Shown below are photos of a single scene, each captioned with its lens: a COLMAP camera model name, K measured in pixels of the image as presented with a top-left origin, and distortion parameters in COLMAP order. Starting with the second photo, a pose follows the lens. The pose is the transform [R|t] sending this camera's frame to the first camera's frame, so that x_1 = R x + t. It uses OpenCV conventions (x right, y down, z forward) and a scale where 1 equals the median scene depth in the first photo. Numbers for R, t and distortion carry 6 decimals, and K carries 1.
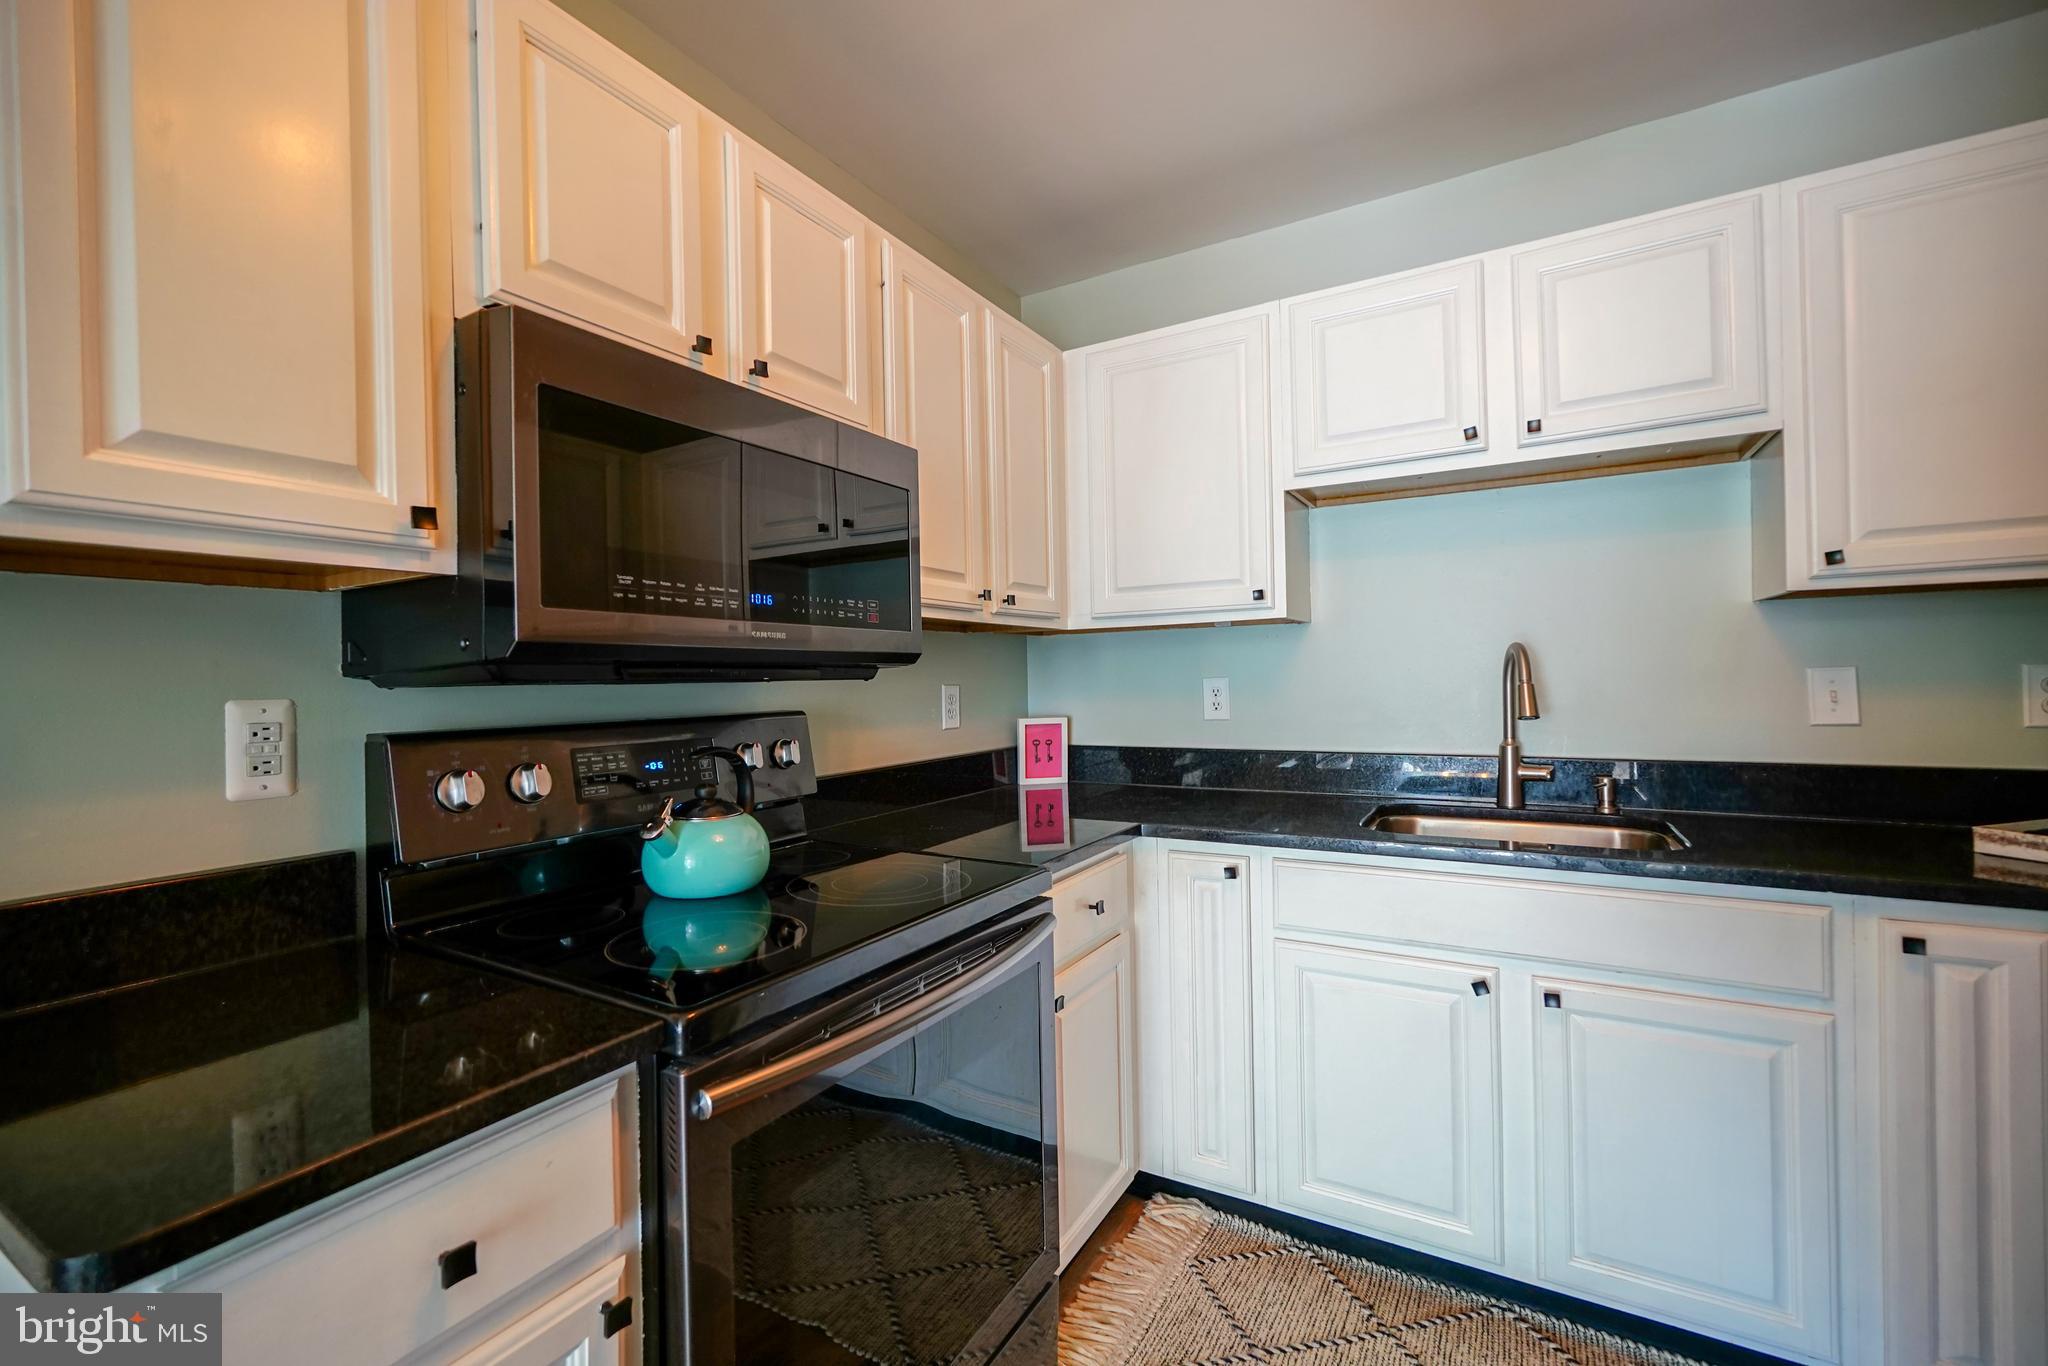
lens RADIAL K [[856.7, 0, 1020.5], [0, 856.7, 680.2], [0, 0, 1]] dist [-0.006000, 0.003392]
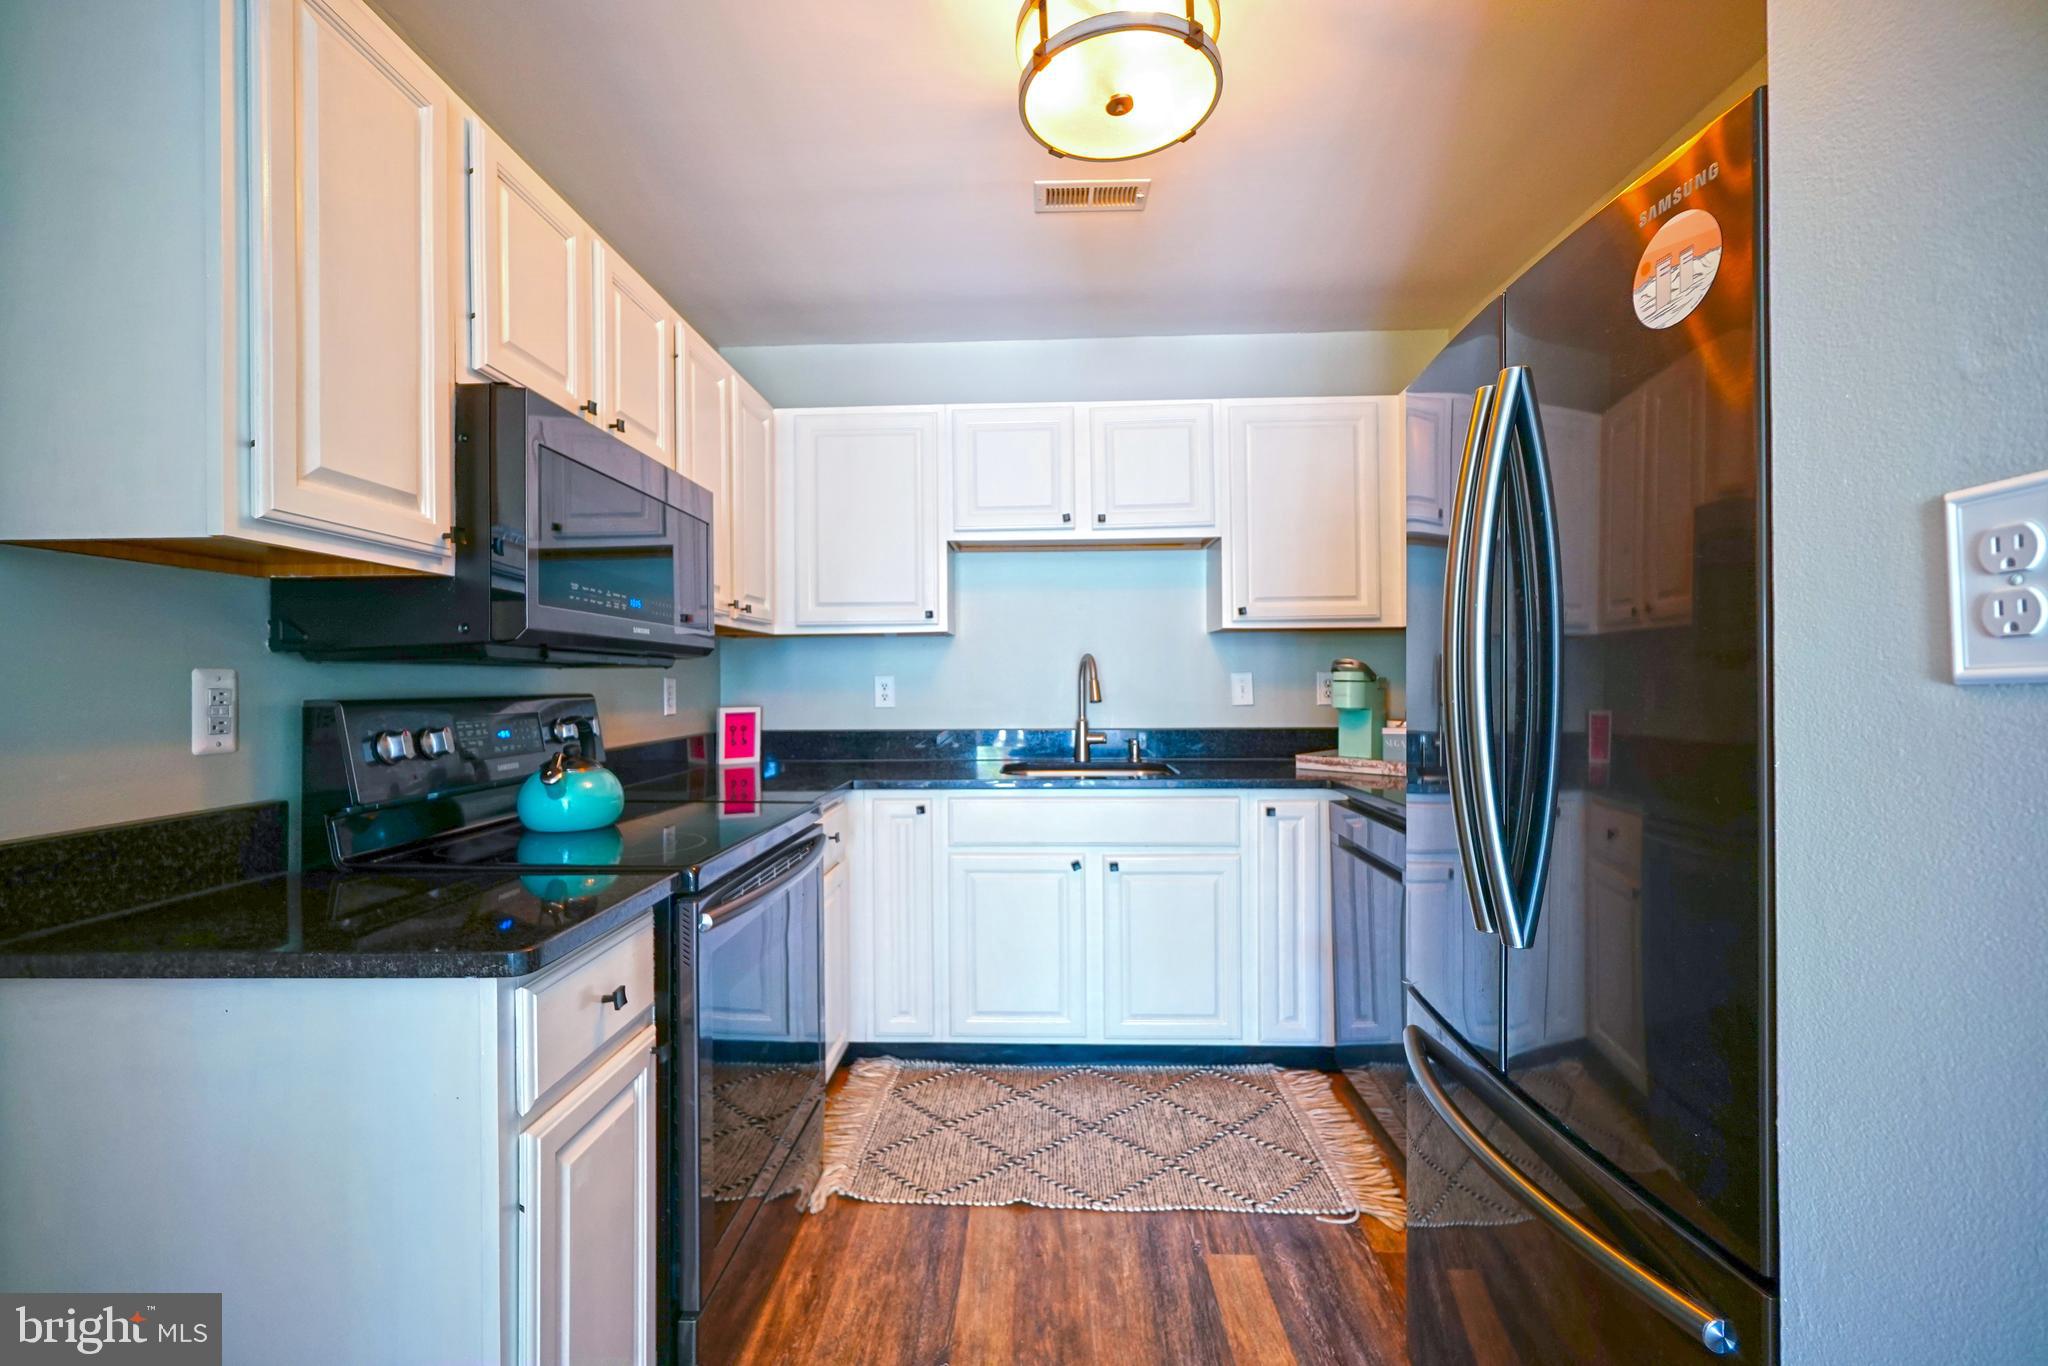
lens RADIAL K [[856.7, 0, 1020.5], [0, 856.7, 680.2], [0, 0, 1]] dist [-0.006000, 0.003392]
pose [[0.878102, 0.013342, 0.478287, -0.321112], [-0.008132, 0.999883, -0.012963, 0.029496], [-0.478404, 0.007493, 0.878108, -0.360352]]
